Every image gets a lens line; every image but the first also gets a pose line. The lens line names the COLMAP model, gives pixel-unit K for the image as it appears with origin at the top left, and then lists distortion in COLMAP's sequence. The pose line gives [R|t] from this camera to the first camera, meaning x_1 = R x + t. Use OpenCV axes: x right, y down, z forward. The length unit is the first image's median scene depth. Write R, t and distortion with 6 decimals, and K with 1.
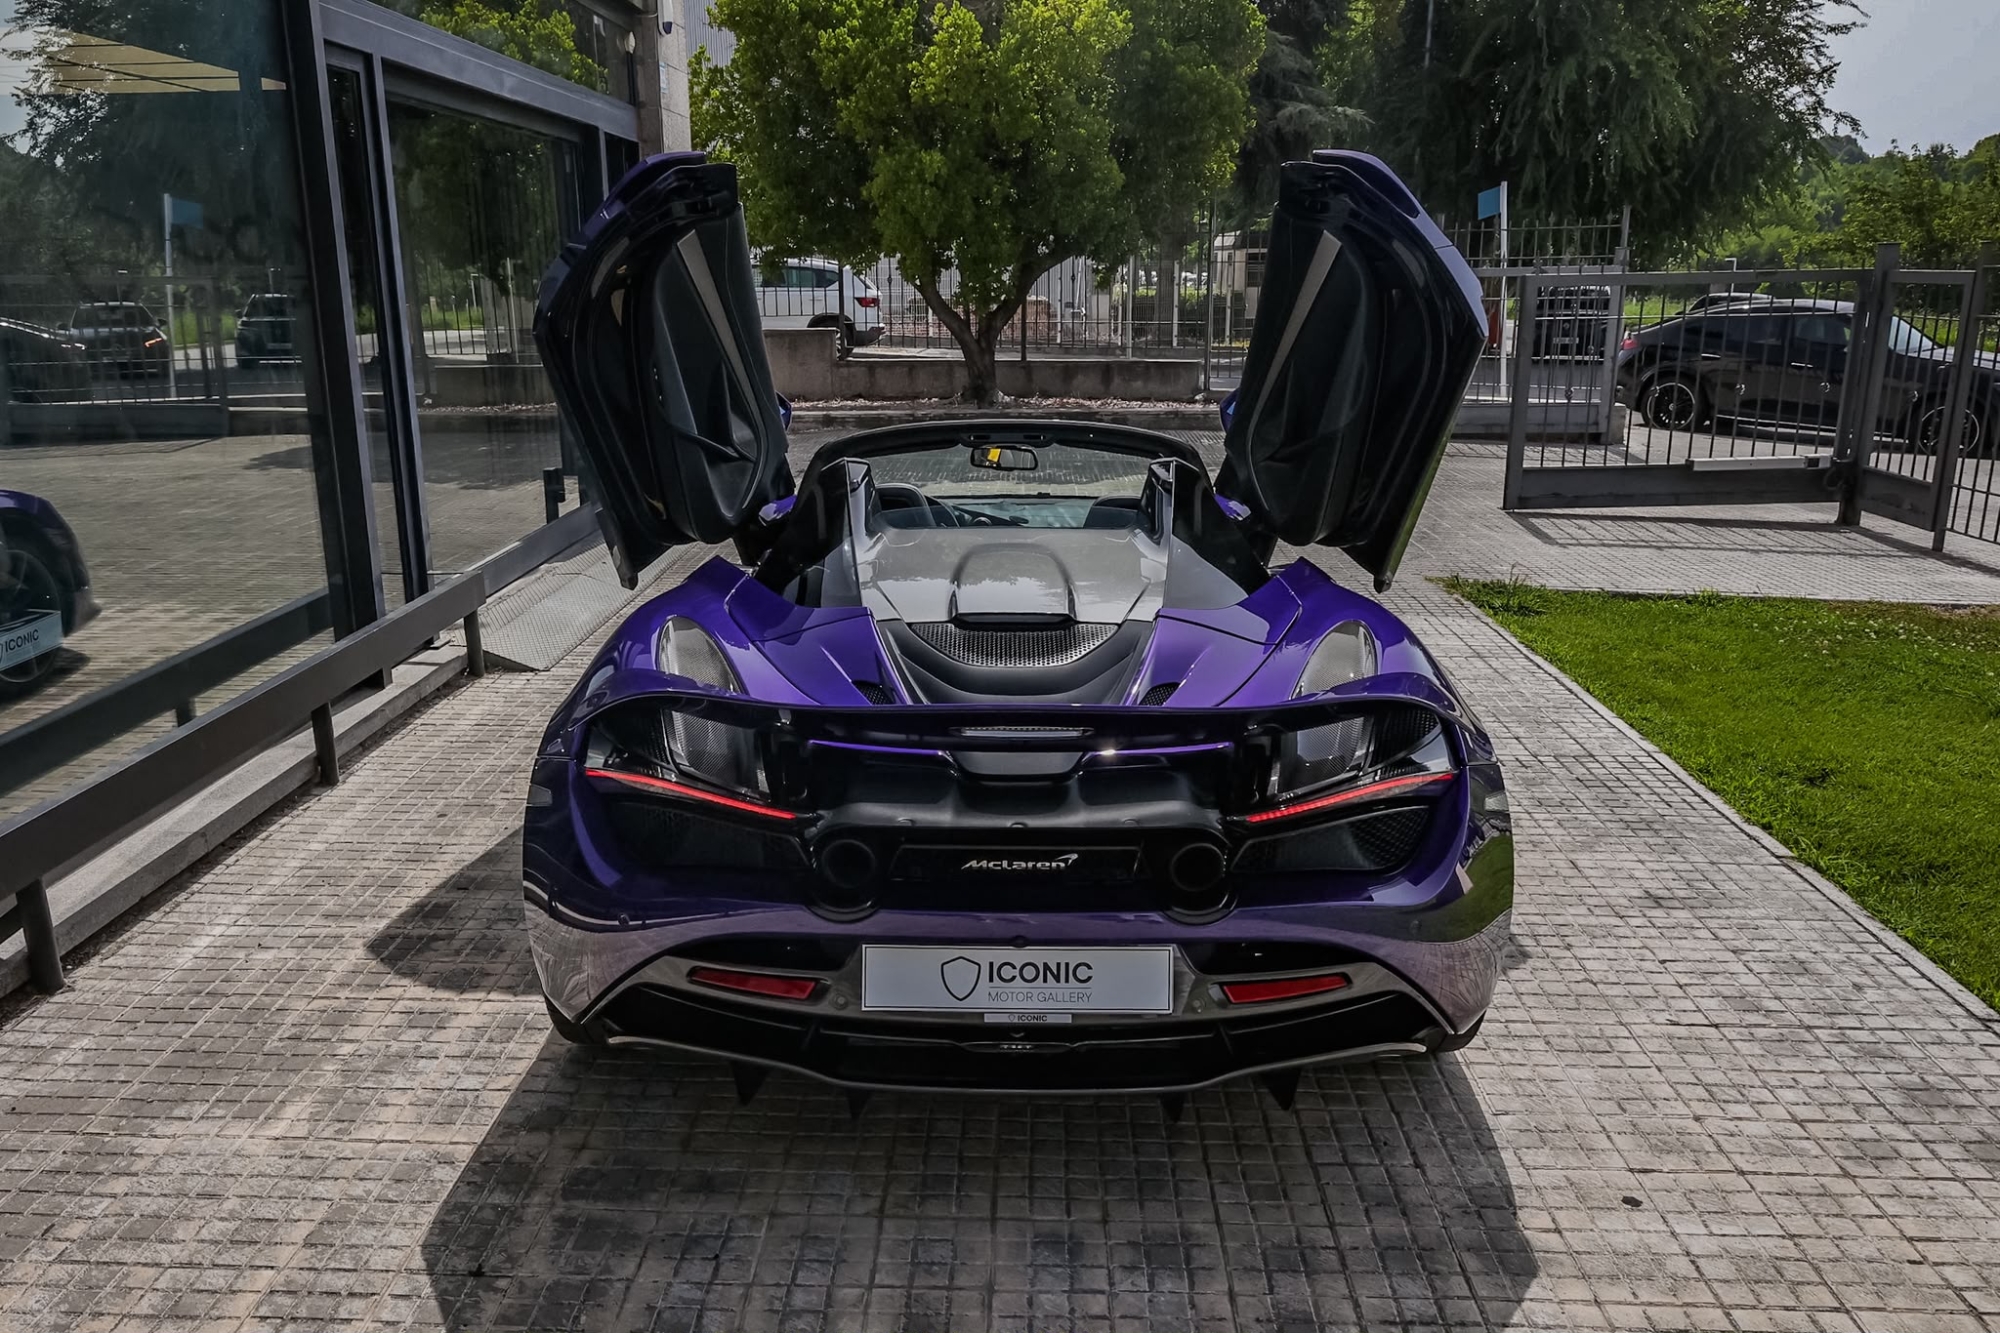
lens RADIAL K [[1519.3, 0, 938.9], [0, 1519.3, 659.3], [0, 0, 1]] dist [-0.007191, -0.002295]
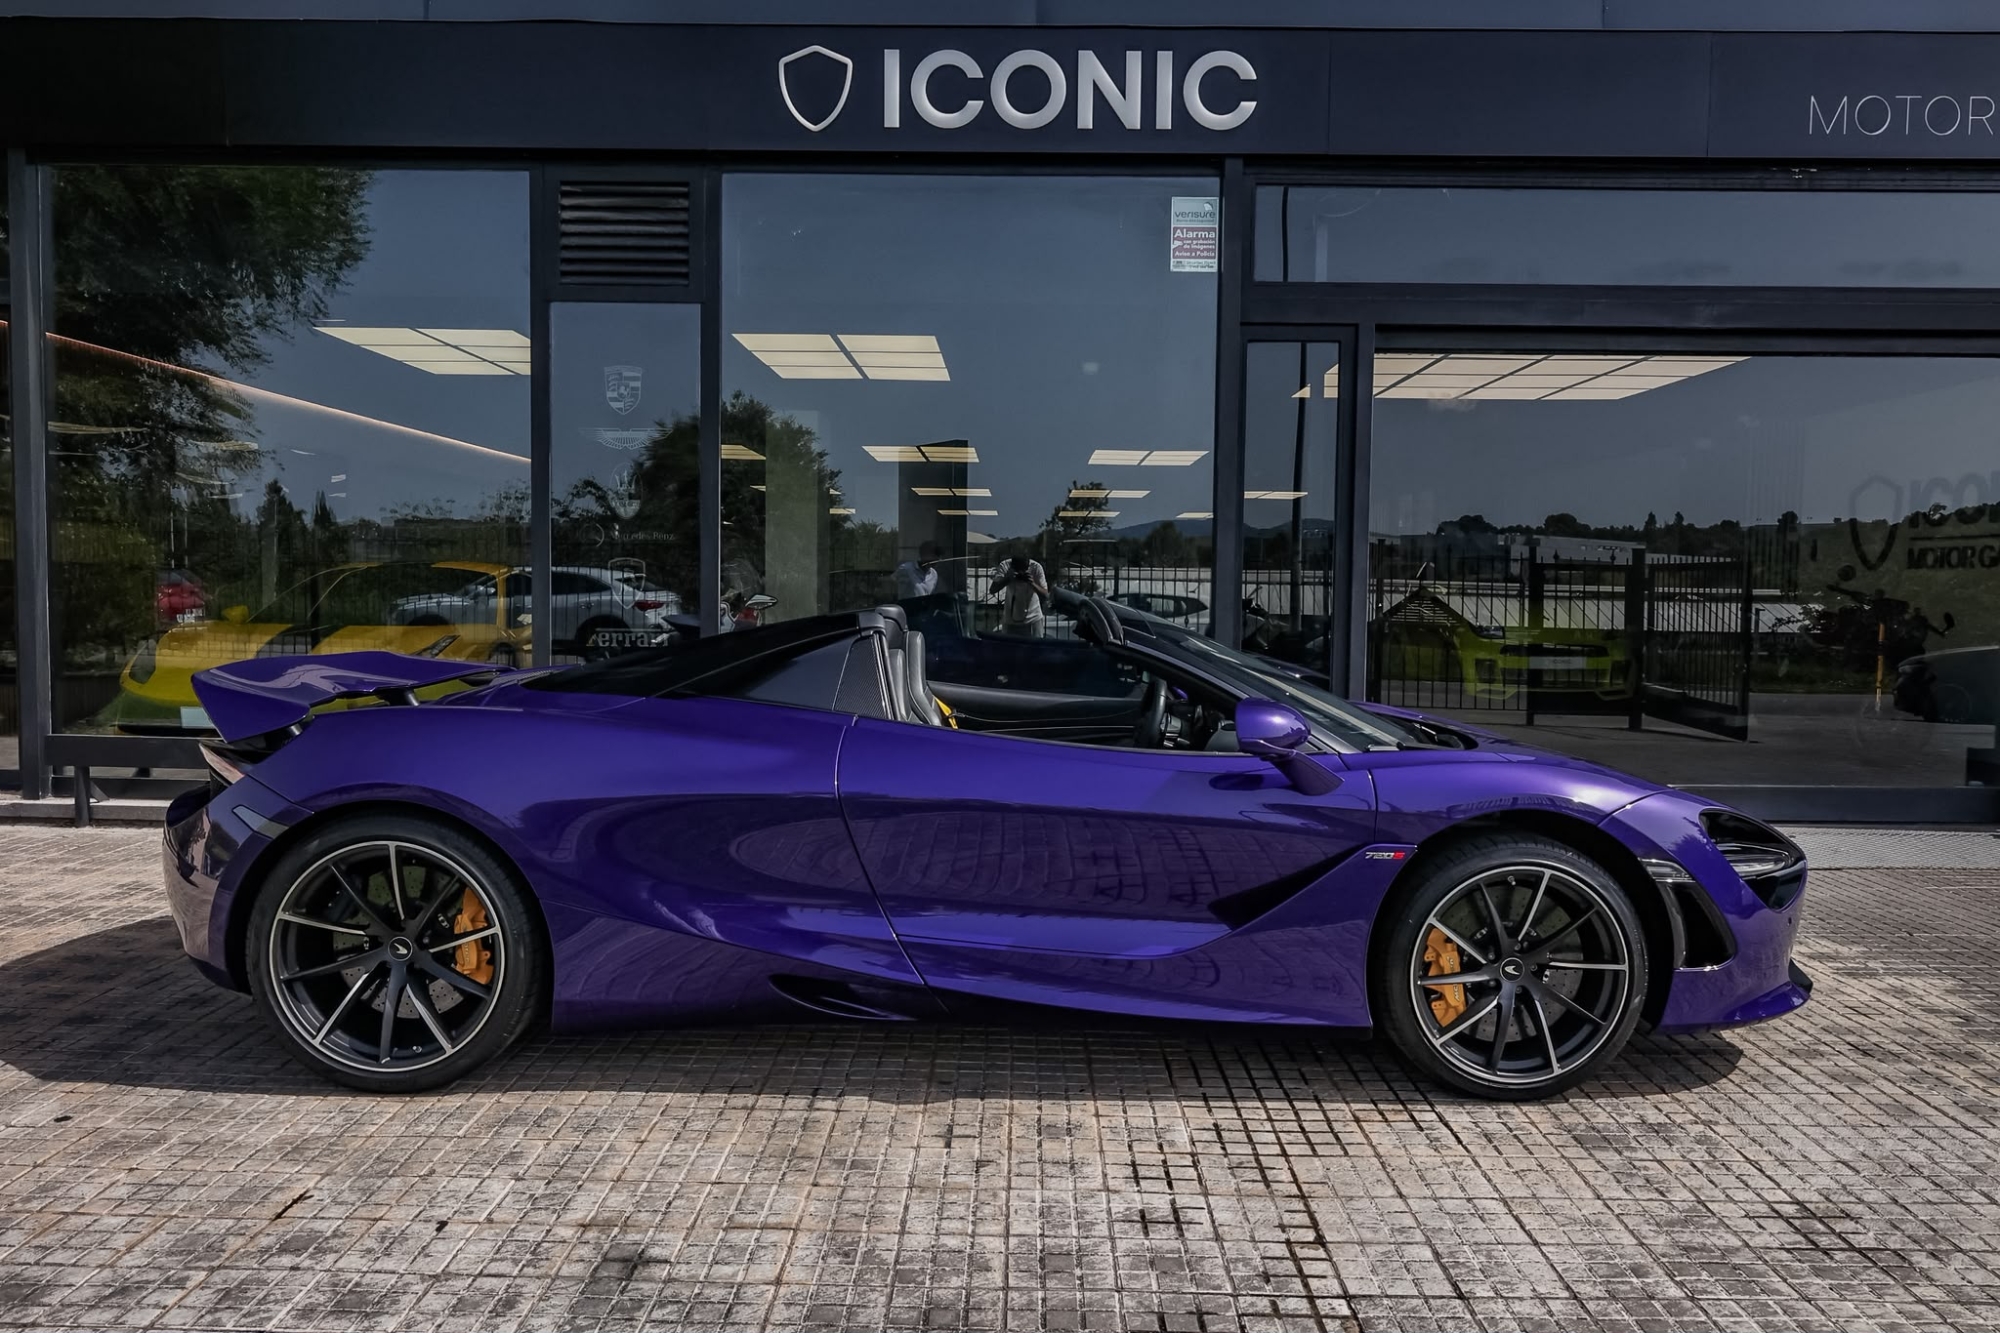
lens RADIAL K [[1402.7, 0, 1002.3], [0, 1402.7, 656.9], [0, 0, 1]] dist [0.000741, -0.000050]
pose [[0.054682, 0.056232, -0.996919, 1.408962], [-0.264721, 0.963502, 0.039827, -0.215894], [0.962774, 0.261727, 0.067572, 1.362692]]
